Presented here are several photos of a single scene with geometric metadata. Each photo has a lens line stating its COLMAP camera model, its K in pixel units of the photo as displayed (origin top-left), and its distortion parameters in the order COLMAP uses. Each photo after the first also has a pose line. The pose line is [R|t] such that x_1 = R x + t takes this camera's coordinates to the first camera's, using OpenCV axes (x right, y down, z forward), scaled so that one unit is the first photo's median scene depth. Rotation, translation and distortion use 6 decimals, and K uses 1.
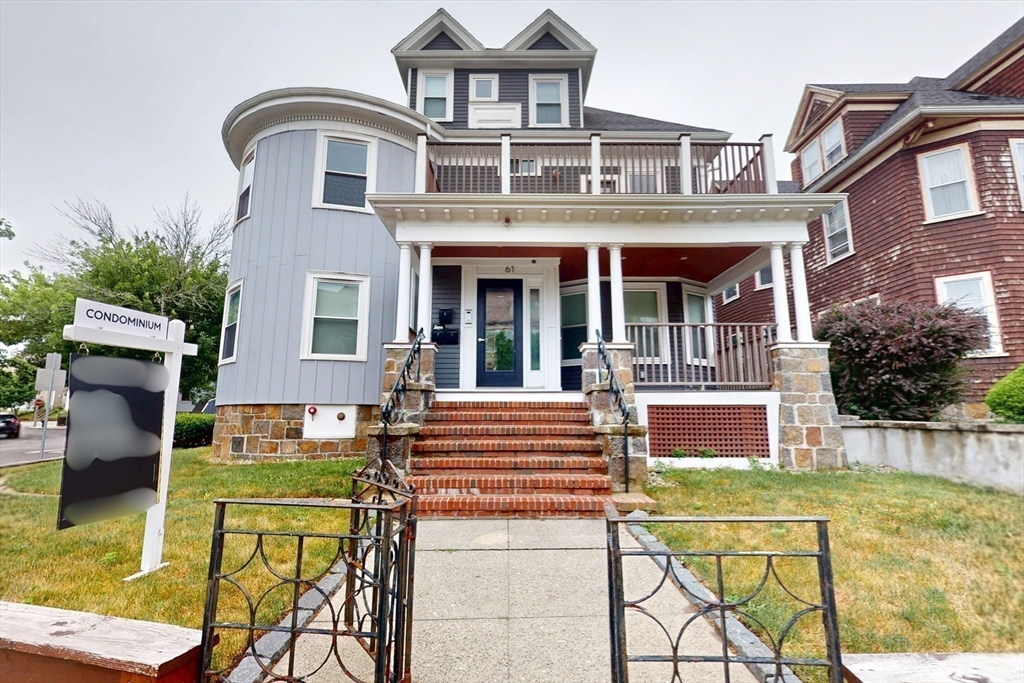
lens RADIAL K [[448.6, 0, 510.7], [0, 448.6, 342.9], [0, 0, 1]] dist [0.002463, -0.000057]
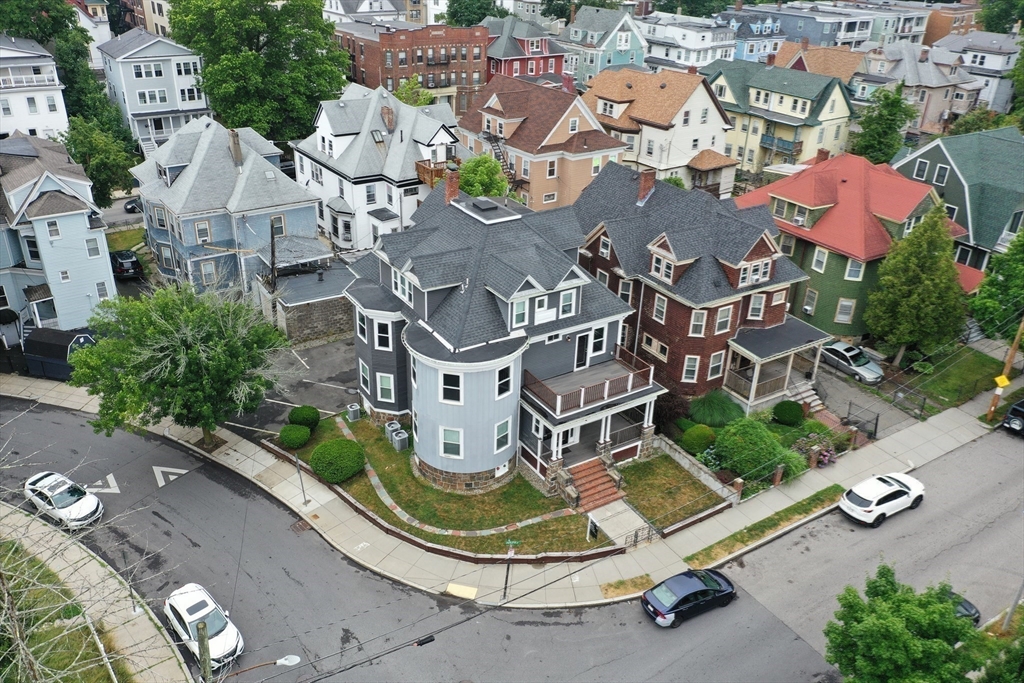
lens RADIAL K [[803.4, 0, 512.0], [0, 803.4, 341.5], [0, 0, 1]] dist [0.000761, -0.000351]
pose [[0.847268, -0.217324, 0.484672, -2.426477], [-0.112757, 0.818084, 0.563937, -3.047076], [-0.519059, -0.532456, 0.668631, -1.757598]]
